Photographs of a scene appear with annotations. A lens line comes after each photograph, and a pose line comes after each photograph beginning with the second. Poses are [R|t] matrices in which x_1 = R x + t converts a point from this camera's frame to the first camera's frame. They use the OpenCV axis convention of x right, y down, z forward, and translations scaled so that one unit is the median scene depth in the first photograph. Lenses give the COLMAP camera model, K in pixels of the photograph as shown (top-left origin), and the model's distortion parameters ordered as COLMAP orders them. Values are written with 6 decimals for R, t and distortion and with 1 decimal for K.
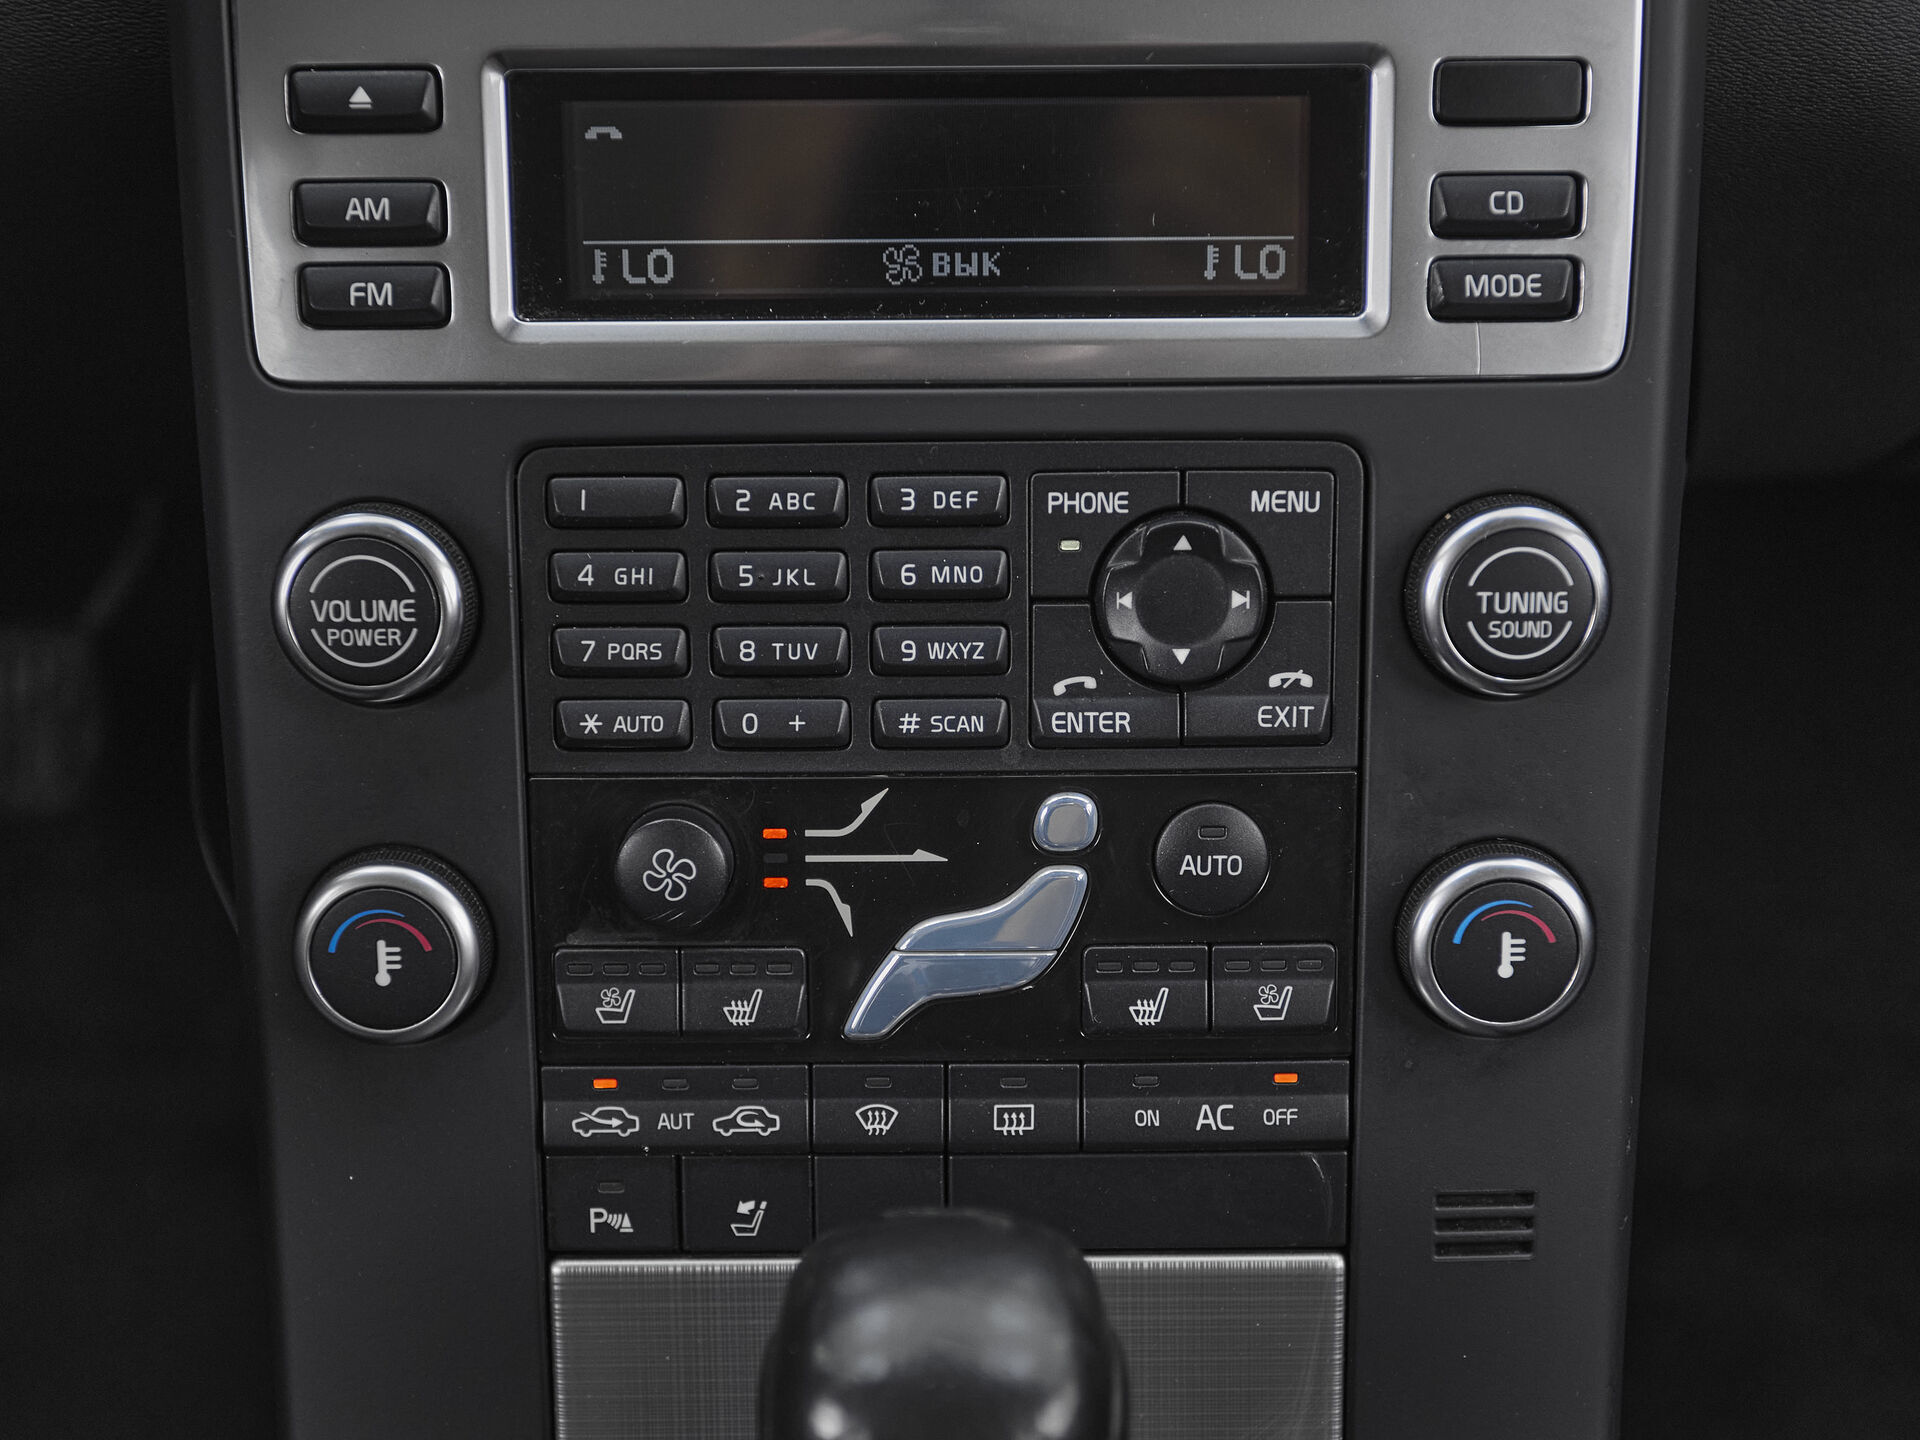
lens RADIAL K [[2725.5, 0, 964.0], [0, 2725.5, 739.0], [0, 0, 1]] dist [0.029344, 0.000000]
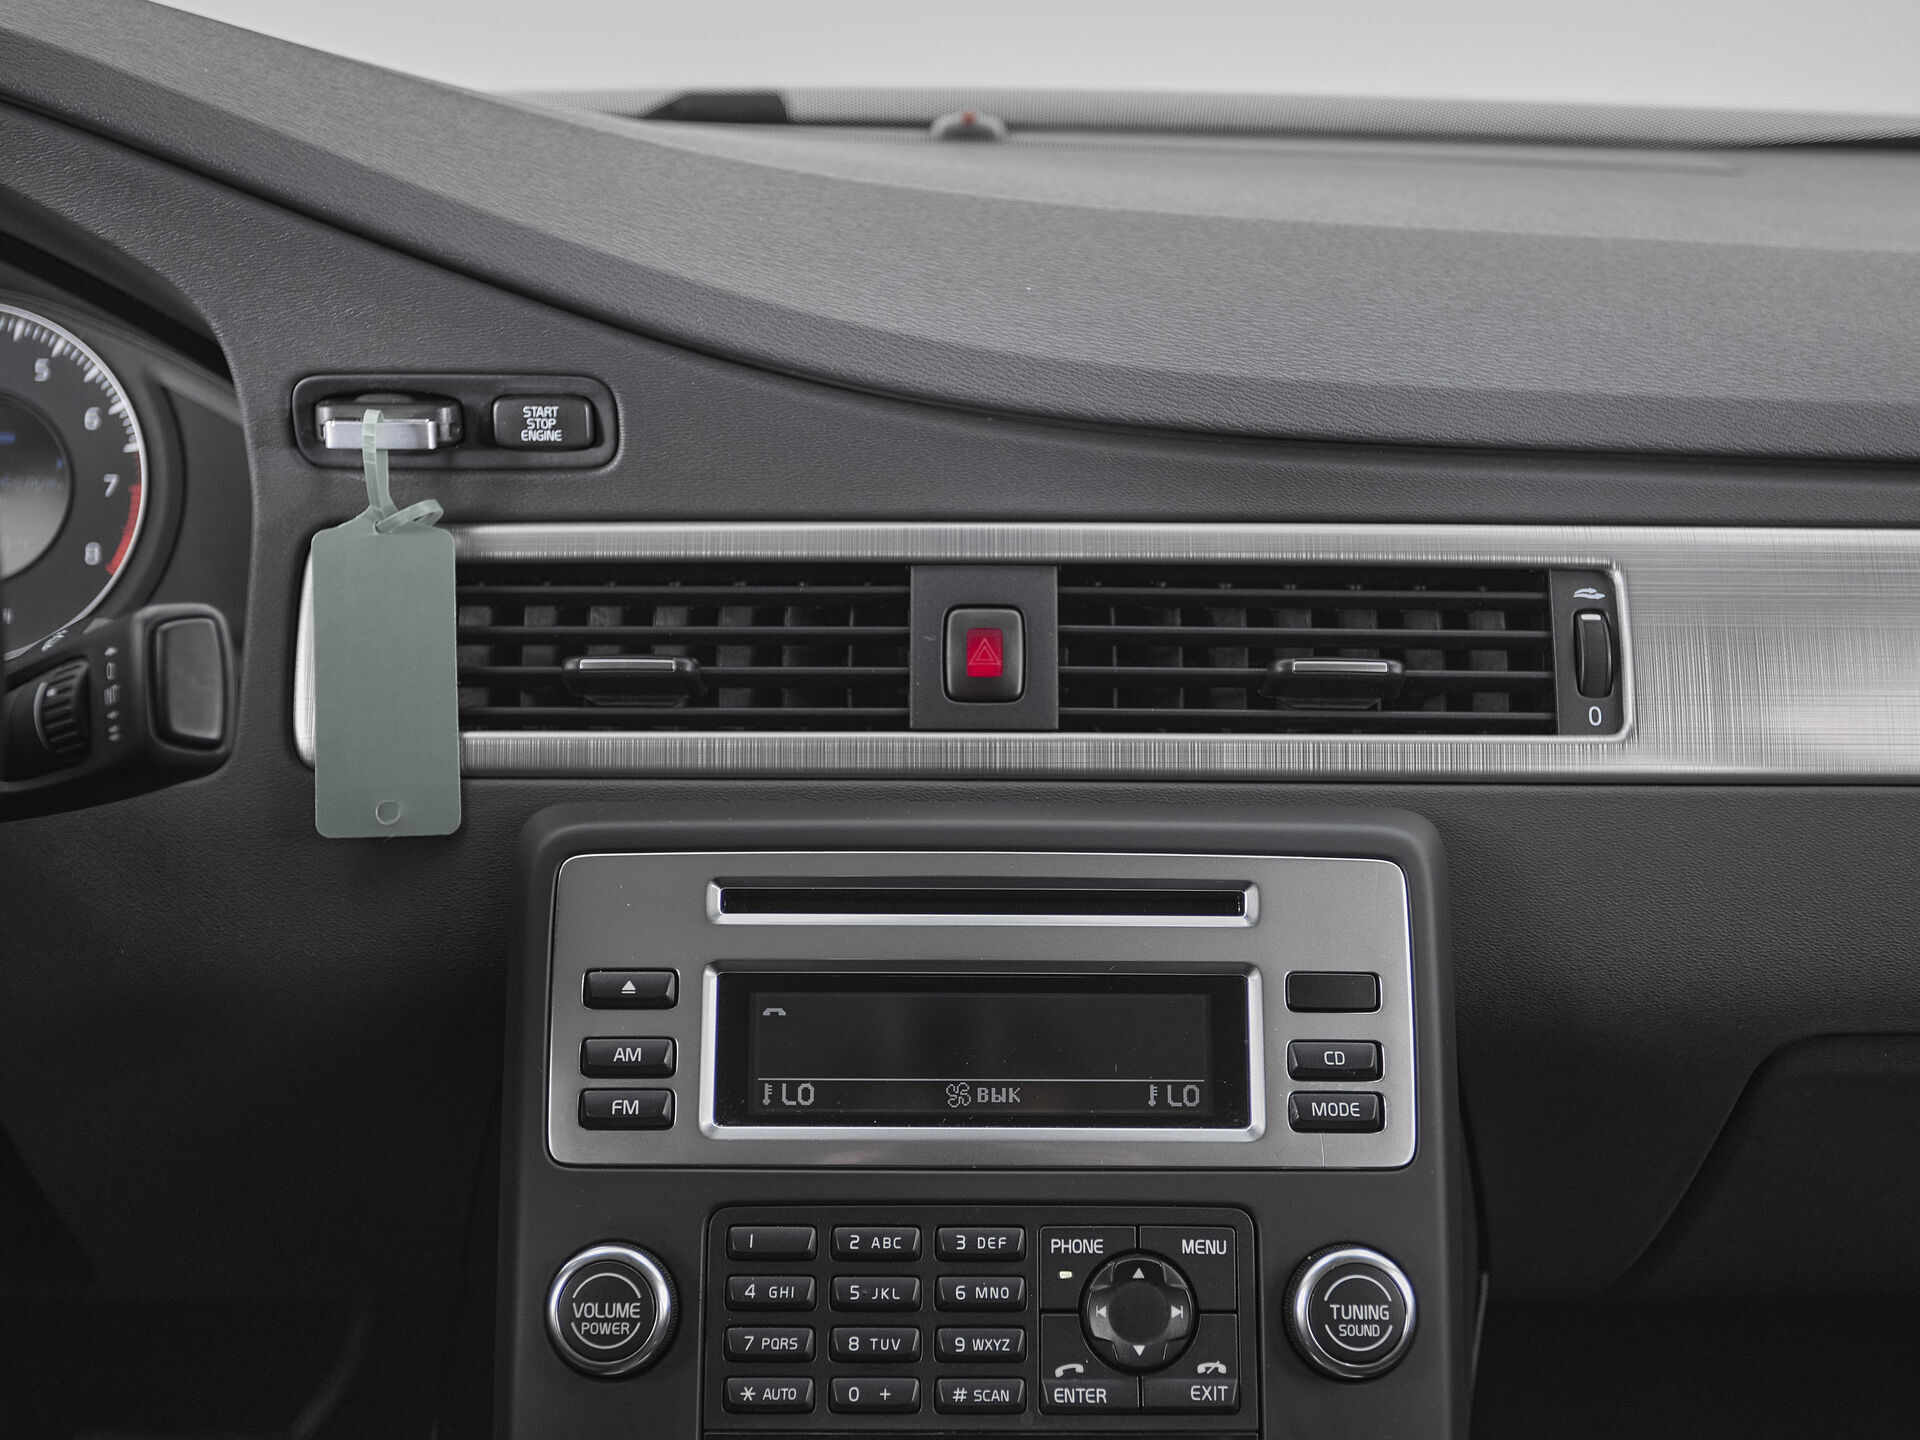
lens RADIAL K [[2345.2, 0, 968.8], [0, 2345.2, 702.9], [0, 0, 1]] dist [0.011868, 0.000000]
pose [[0.999908, 0.011694, 0.006847, -0.028688], [-0.008028, 0.918263, -0.395889, 0.157897], [-0.010916, 0.395798, 0.918273, -0.345214]]
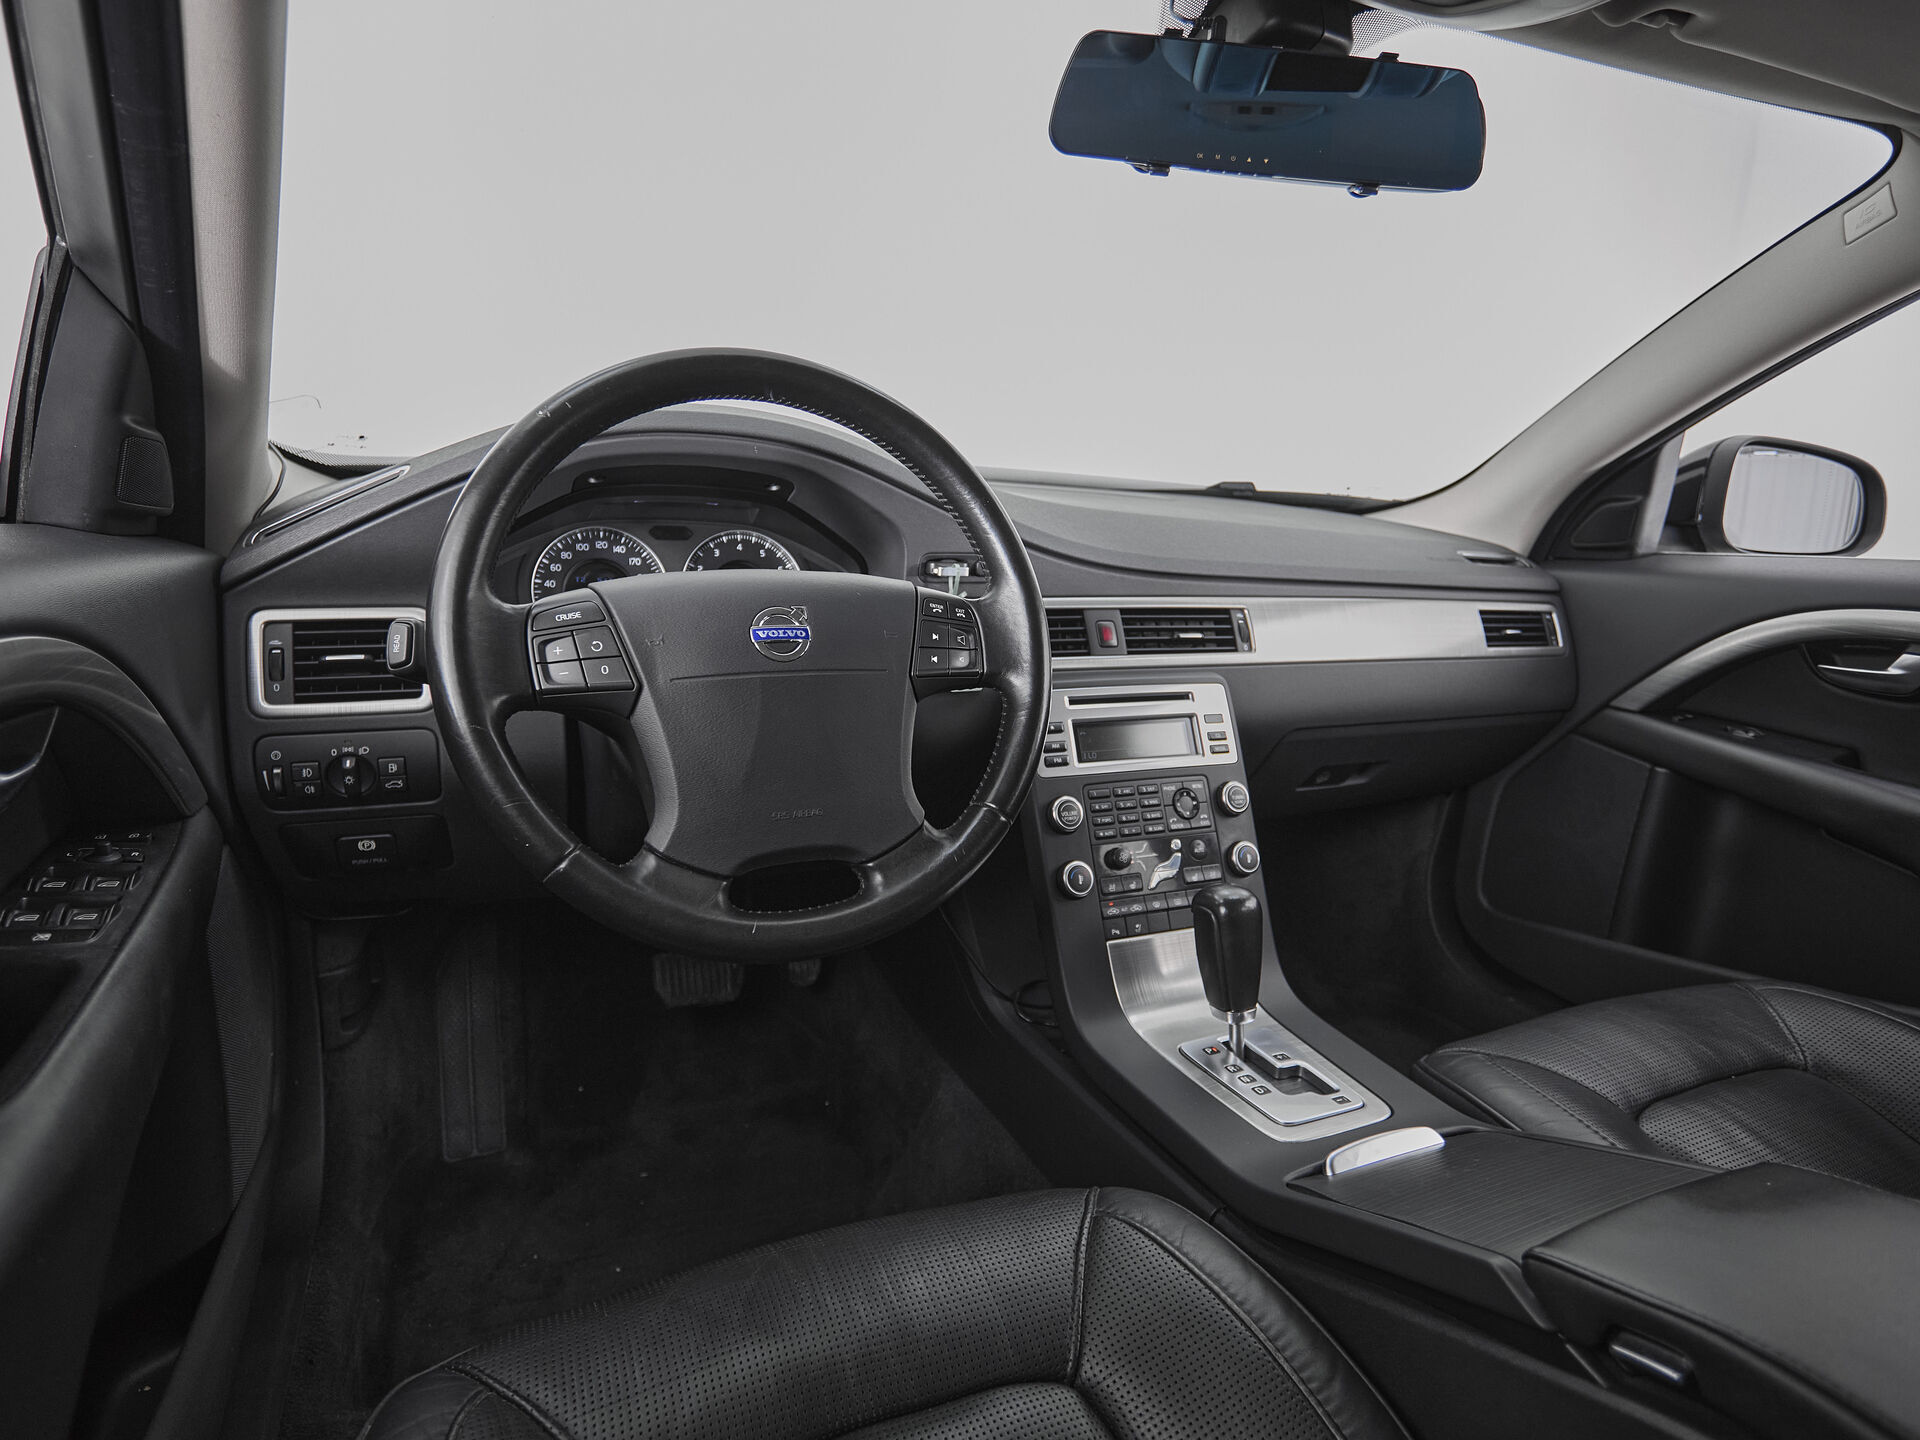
lens RADIAL K [[1037.3, 0, 924.4], [0, 1037.3, 727.1], [0, 0, 1]] dist [-0.003068, -0.004166]
pose [[0.922583, -0.043571, 0.383331, -1.267909], [0.190215, 0.915812, -0.353705, 0.472037], [-0.335648, 0.399237, 0.853200, -0.750949]]
